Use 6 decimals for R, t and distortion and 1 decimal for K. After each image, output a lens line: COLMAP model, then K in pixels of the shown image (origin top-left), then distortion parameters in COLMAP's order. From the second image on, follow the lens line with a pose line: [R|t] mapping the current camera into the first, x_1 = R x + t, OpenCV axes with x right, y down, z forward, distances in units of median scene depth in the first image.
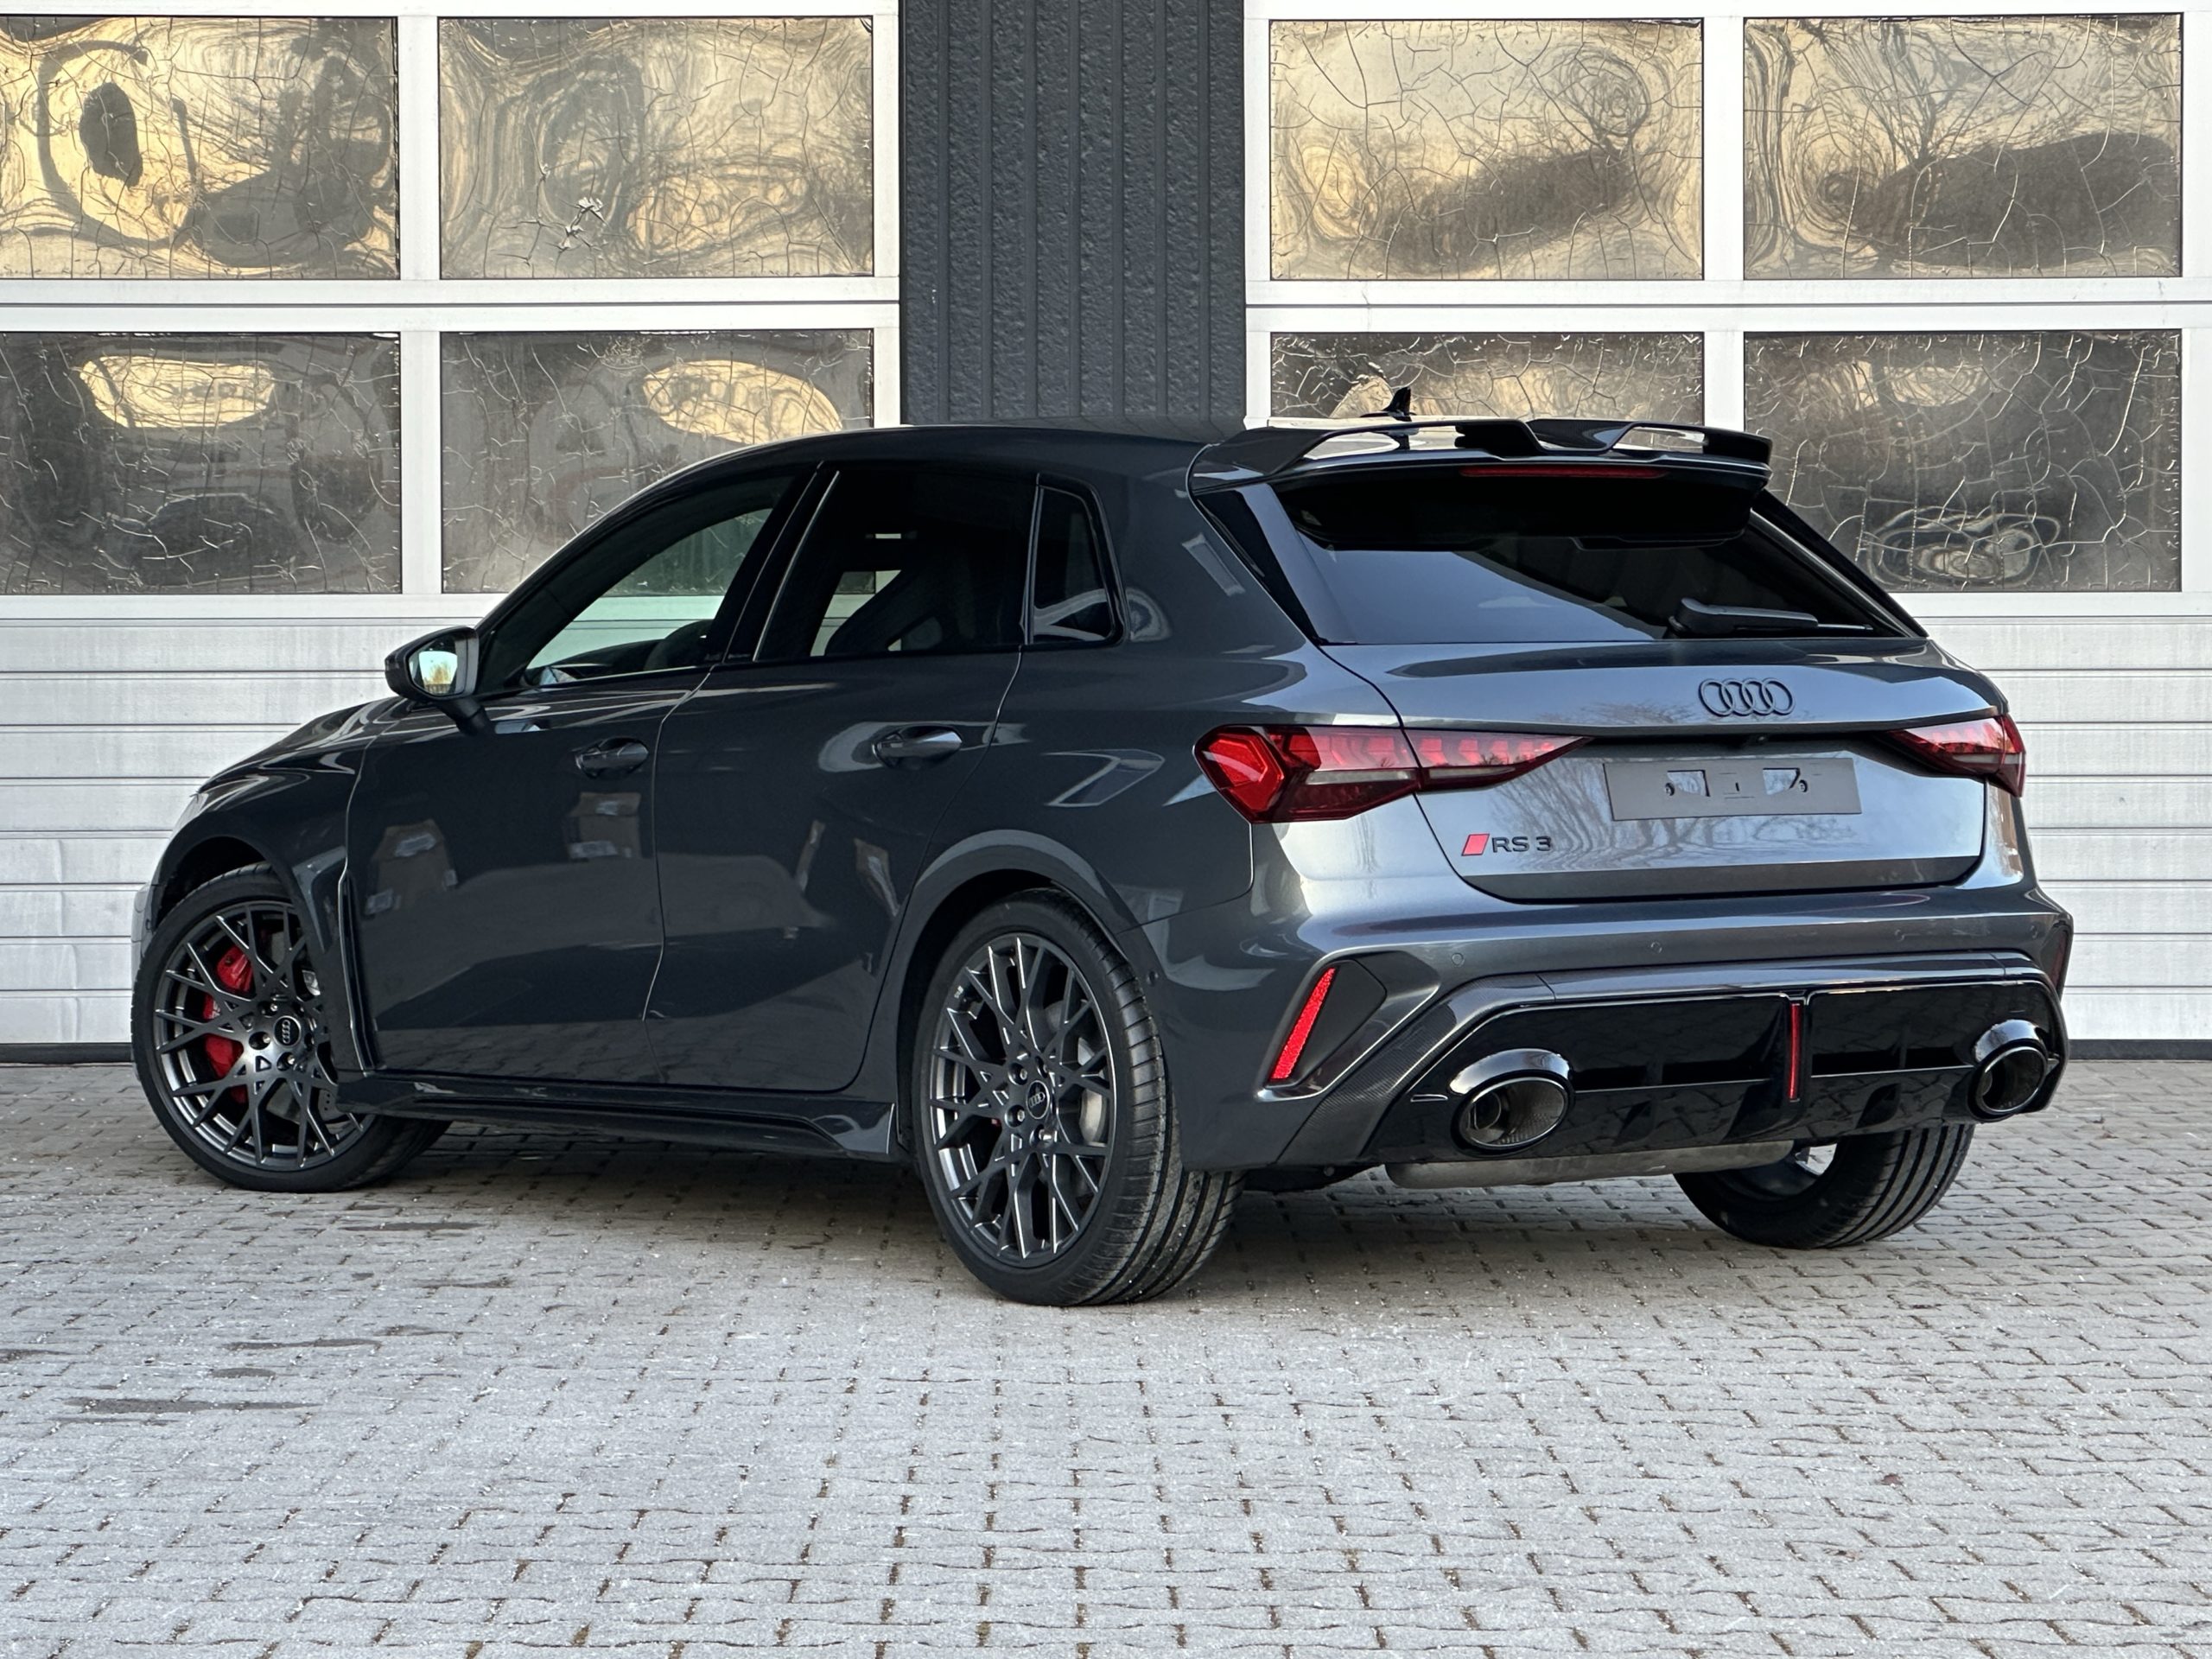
lens RADIAL K [[6531.7, 0, 1117.4], [0, 6531.7, 821.8], [0, 0, 1]] dist [0.162993, 0.000000]
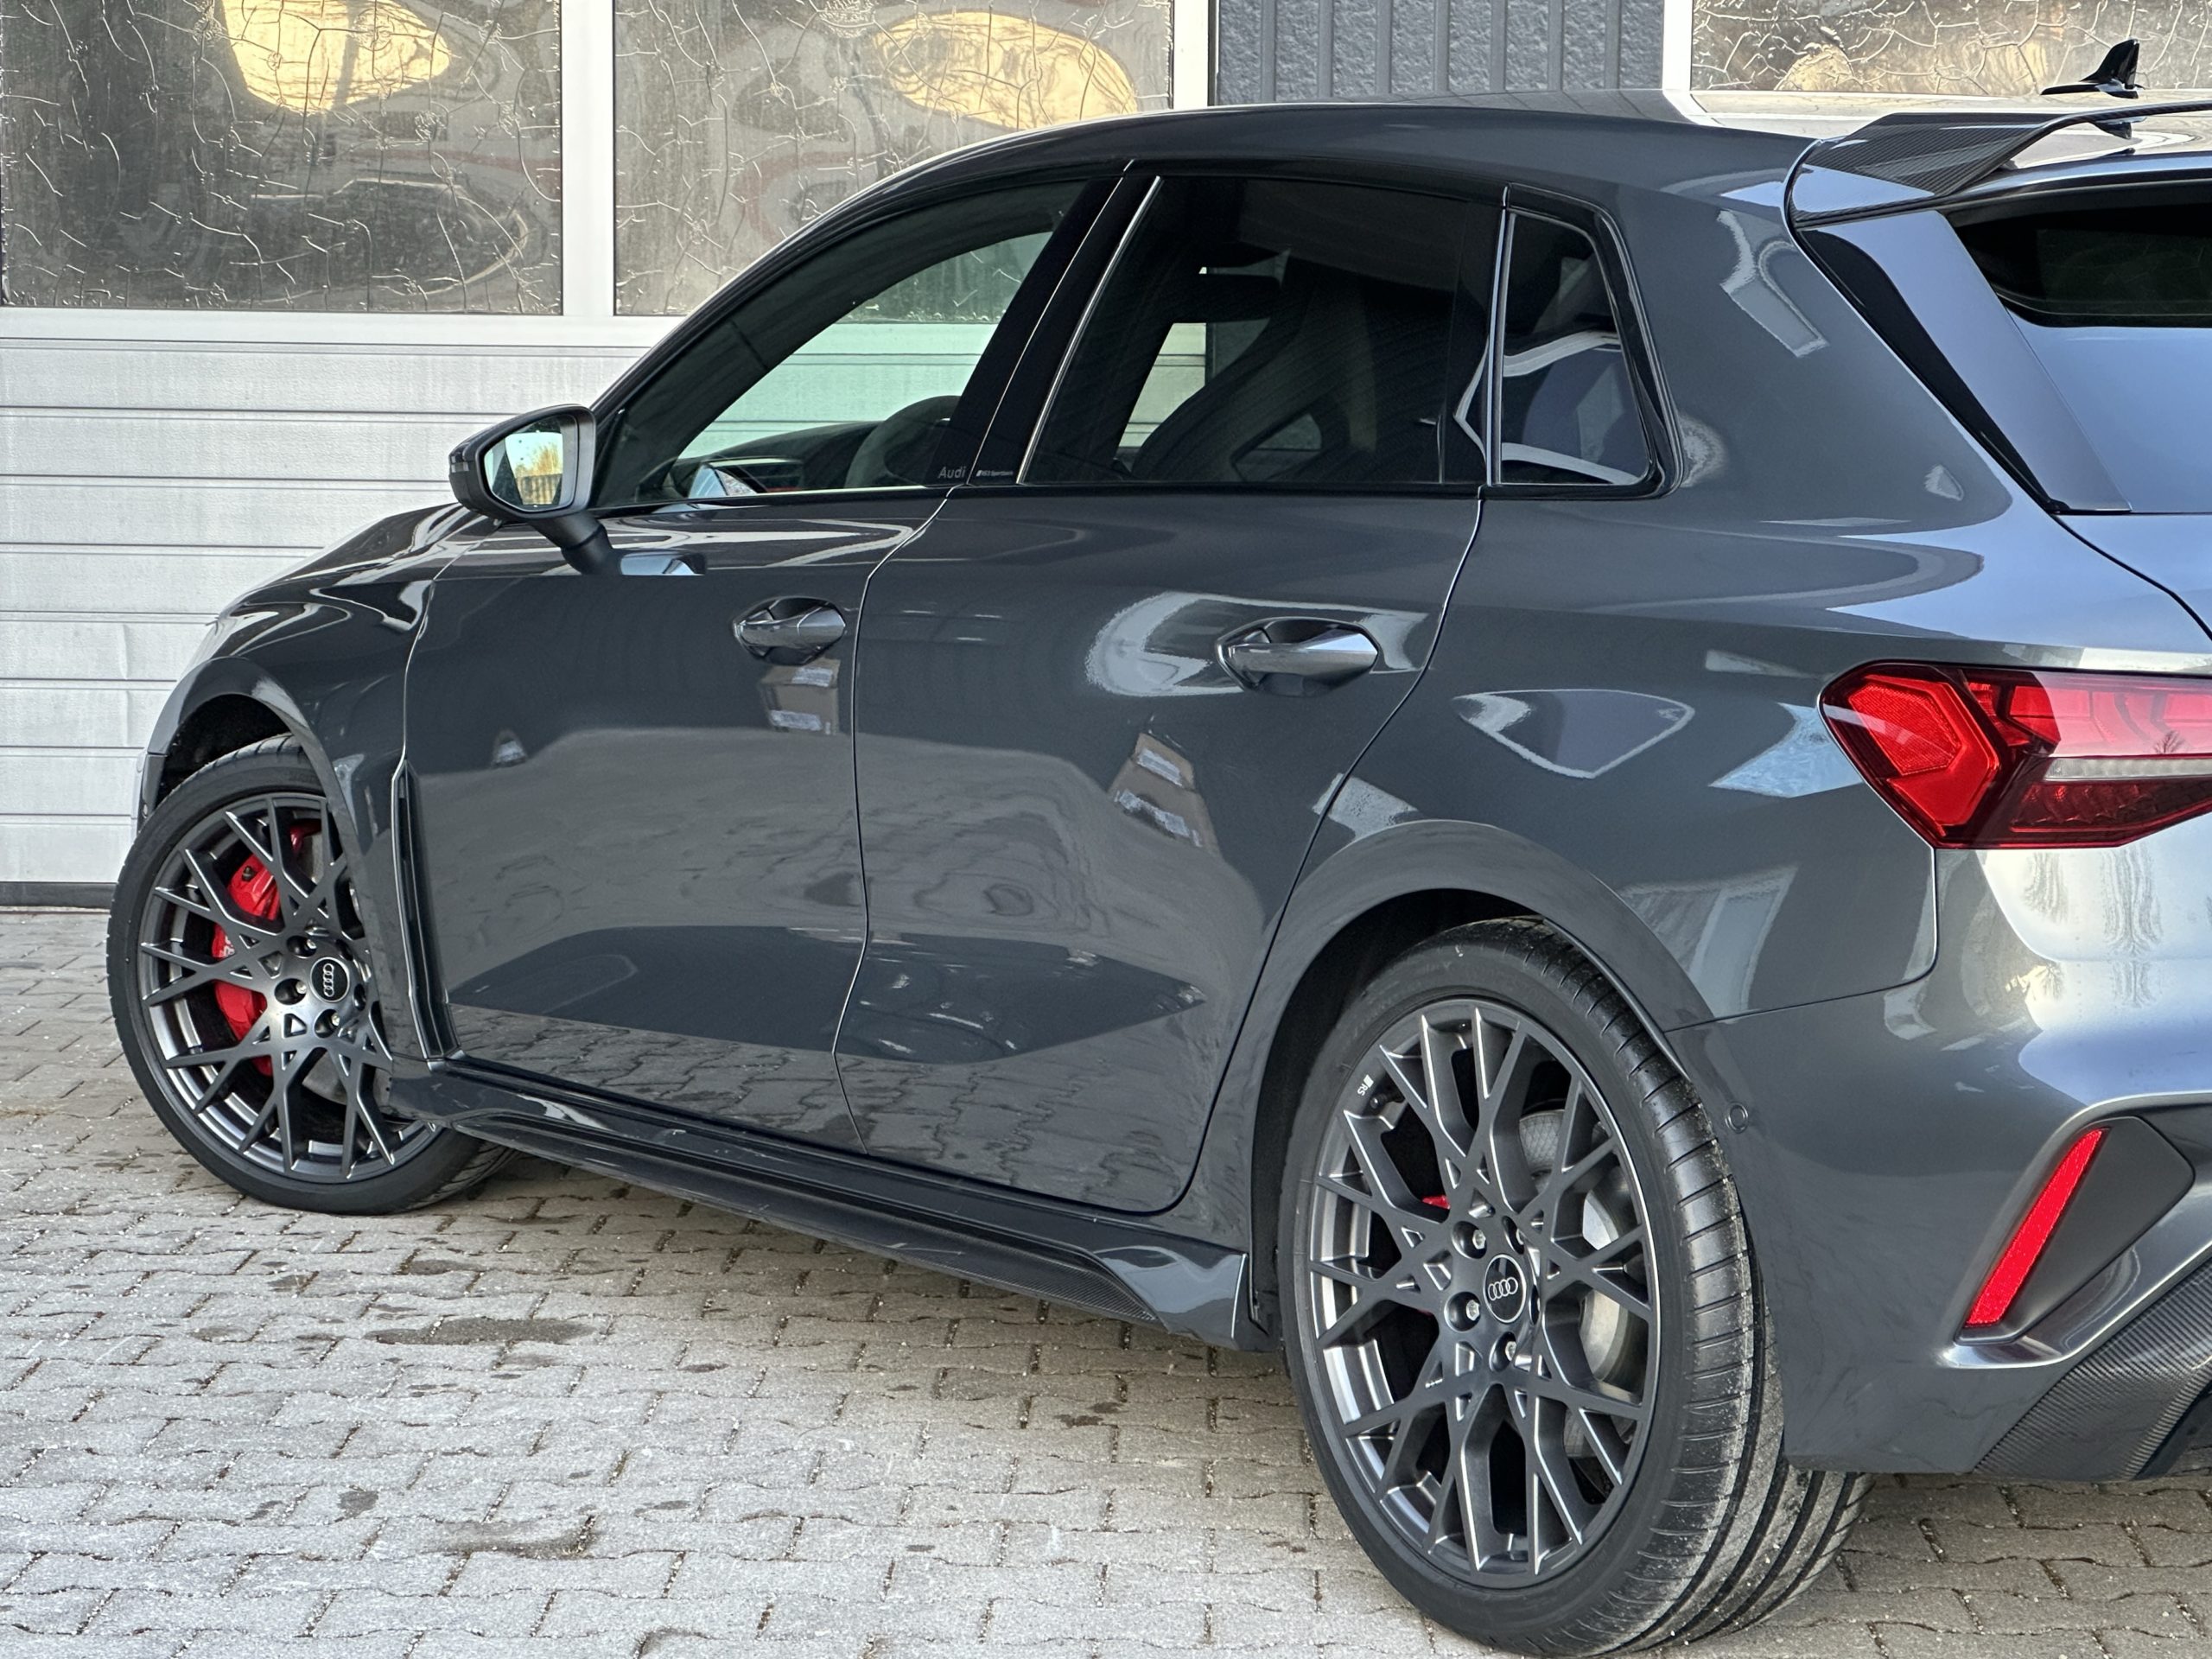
lens RADIAL K [[5430.8, 0, 1105.0], [0, 5430.8, 754.3], [0, 0, 1]] dist [0.290152, 0.000000]
pose [[0.999198, 0.016907, -0.036291, -0.025093], [-0.014820, 0.998263, 0.057016, -0.025362], [0.037191, -0.056432, 0.997713, 0.430754]]
